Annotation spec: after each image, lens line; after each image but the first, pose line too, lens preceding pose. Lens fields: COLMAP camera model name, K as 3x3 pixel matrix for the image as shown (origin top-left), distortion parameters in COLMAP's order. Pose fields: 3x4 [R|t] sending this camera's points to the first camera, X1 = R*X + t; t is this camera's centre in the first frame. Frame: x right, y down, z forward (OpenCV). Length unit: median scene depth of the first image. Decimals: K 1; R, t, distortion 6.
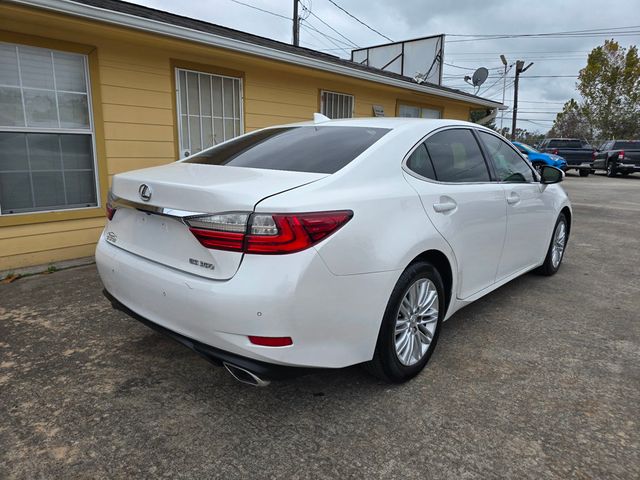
lens RADIAL K [[437.0, 0, 320.0], [0, 437.0, 240.0], [0, 0, 1]] dist [0.000207, 0.001016]
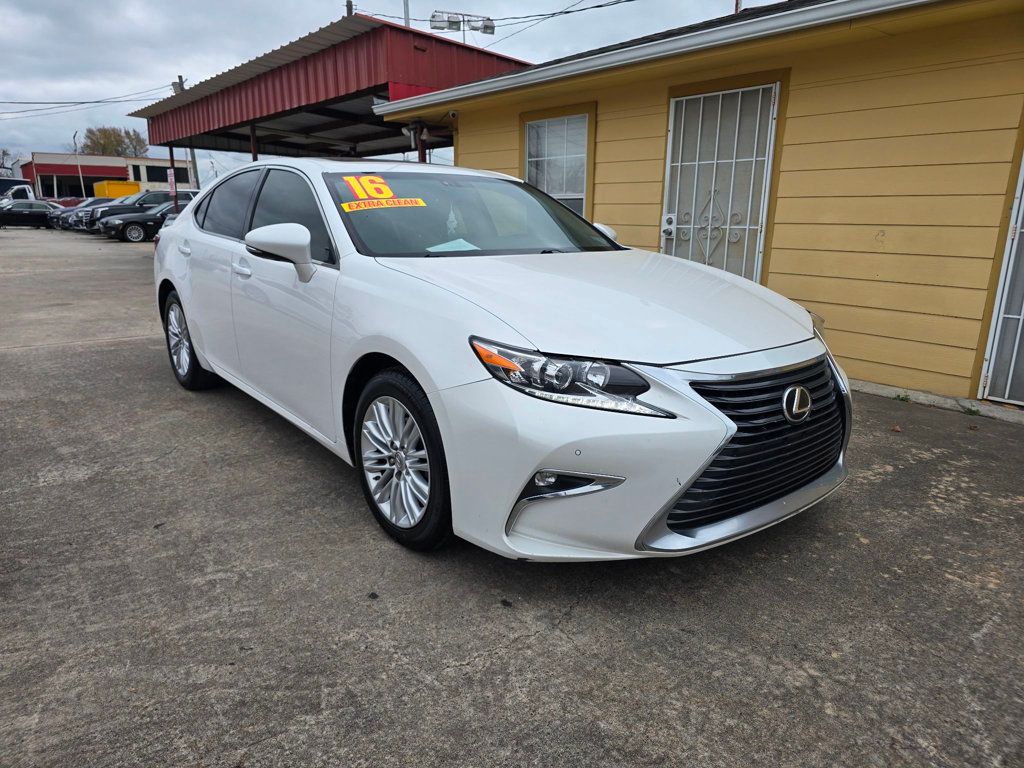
lens RADIAL K [[687.1, 0, 512.0], [0, 687.1, 384.0], [0, 0, 1]] dist [0.025056, -0.000451]
pose [[-0.163347, 0.224665, -0.960647, 1.538381], [-0.211864, 0.943020, 0.256568, -0.315845], [0.963551, 0.245437, -0.106441, 1.658639]]
